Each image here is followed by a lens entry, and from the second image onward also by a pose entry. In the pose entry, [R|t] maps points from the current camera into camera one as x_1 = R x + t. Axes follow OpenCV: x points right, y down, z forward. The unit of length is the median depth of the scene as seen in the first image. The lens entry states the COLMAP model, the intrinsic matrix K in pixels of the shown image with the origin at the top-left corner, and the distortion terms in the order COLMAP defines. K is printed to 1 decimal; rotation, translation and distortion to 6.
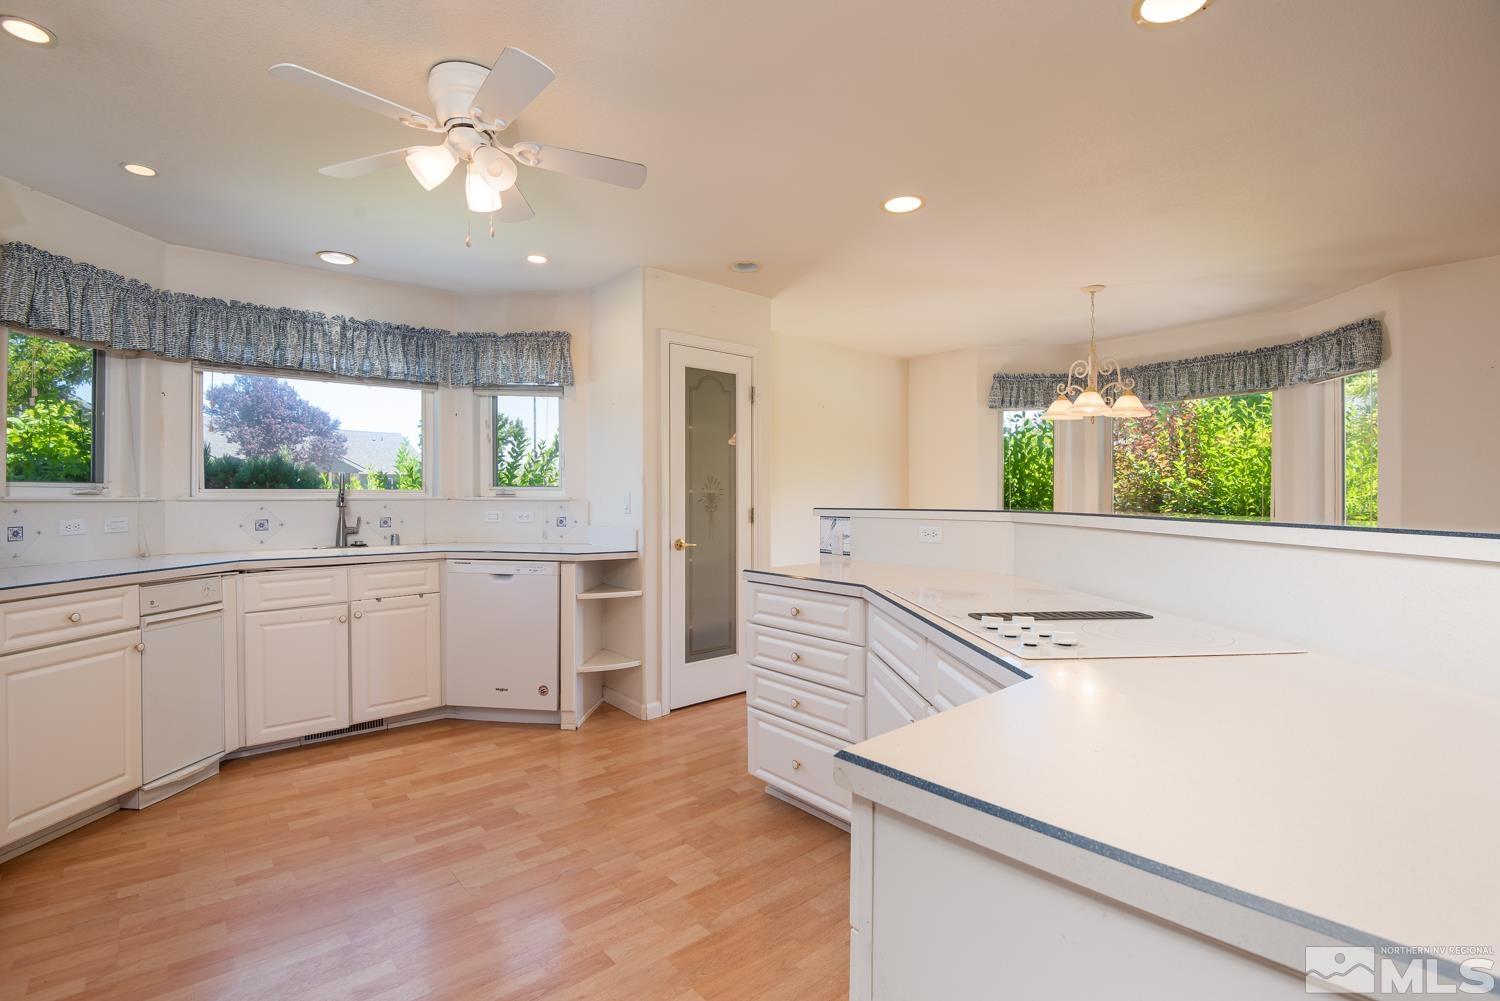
lens RADIAL K [[689.6, 0, 744.7], [0, 689.6, 494.2], [0, 0, 1]] dist [0.000789, -0.024178]
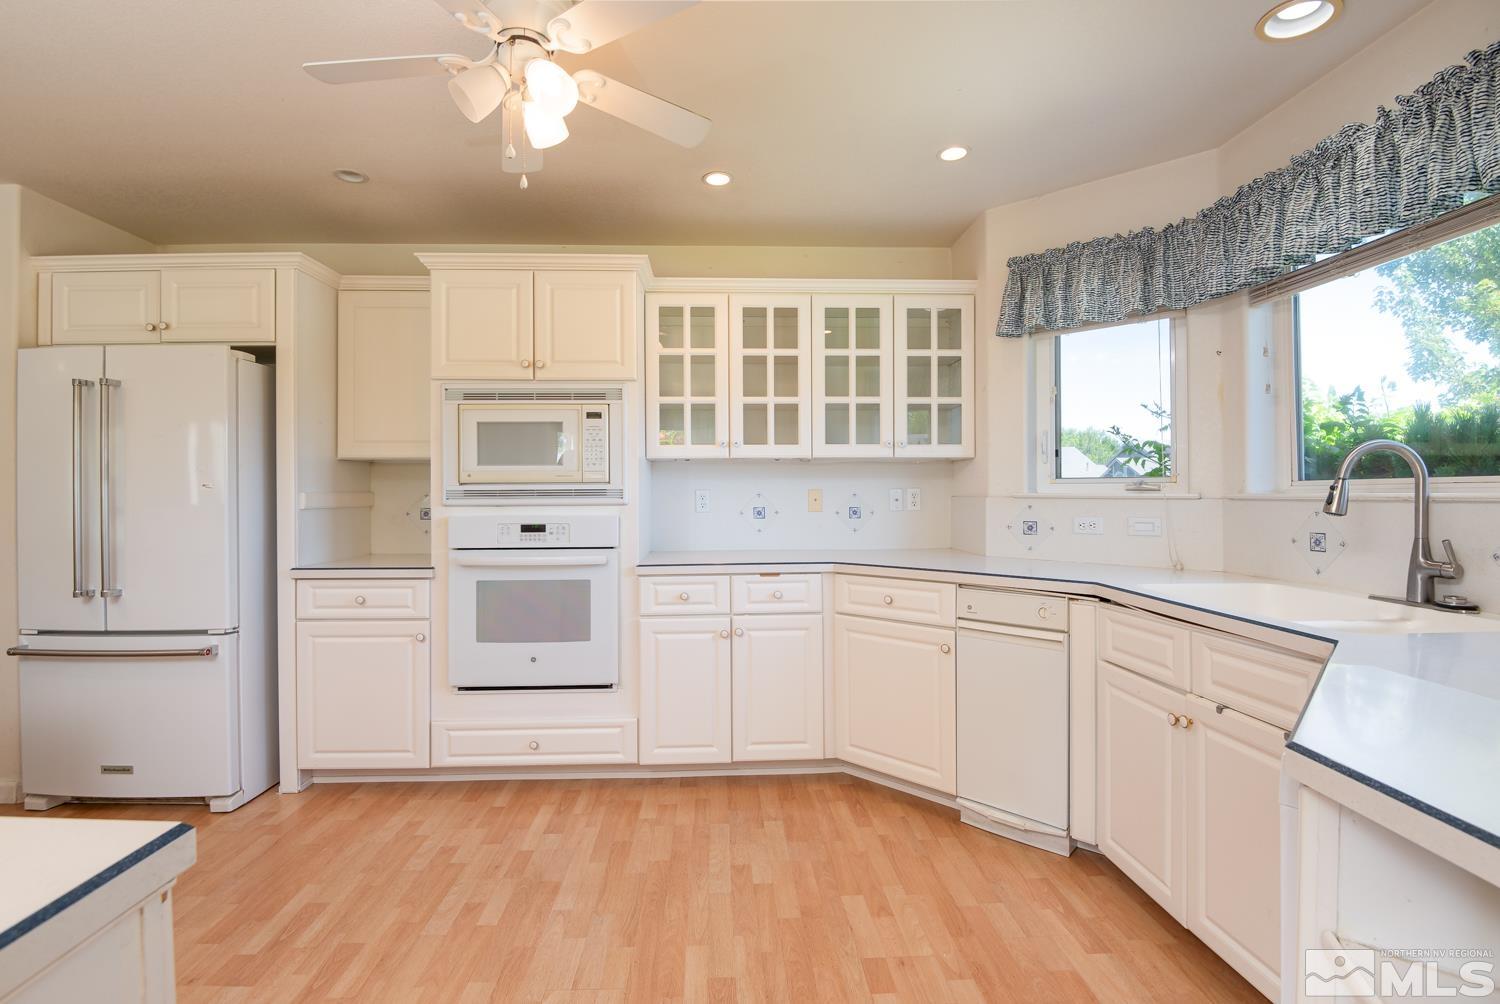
lens RADIAL K [[689.6, 0, 744.7], [0, 689.6, 495.7], [0, 0, 1]] dist [0.000789, -0.024178]
pose [[-0.612489, 0.003202, -0.790473, 0.060412], [0.002272, 0.999995, 0.002291, 0.004381], [0.790476, -0.000393, -0.612493, 1.352269]]
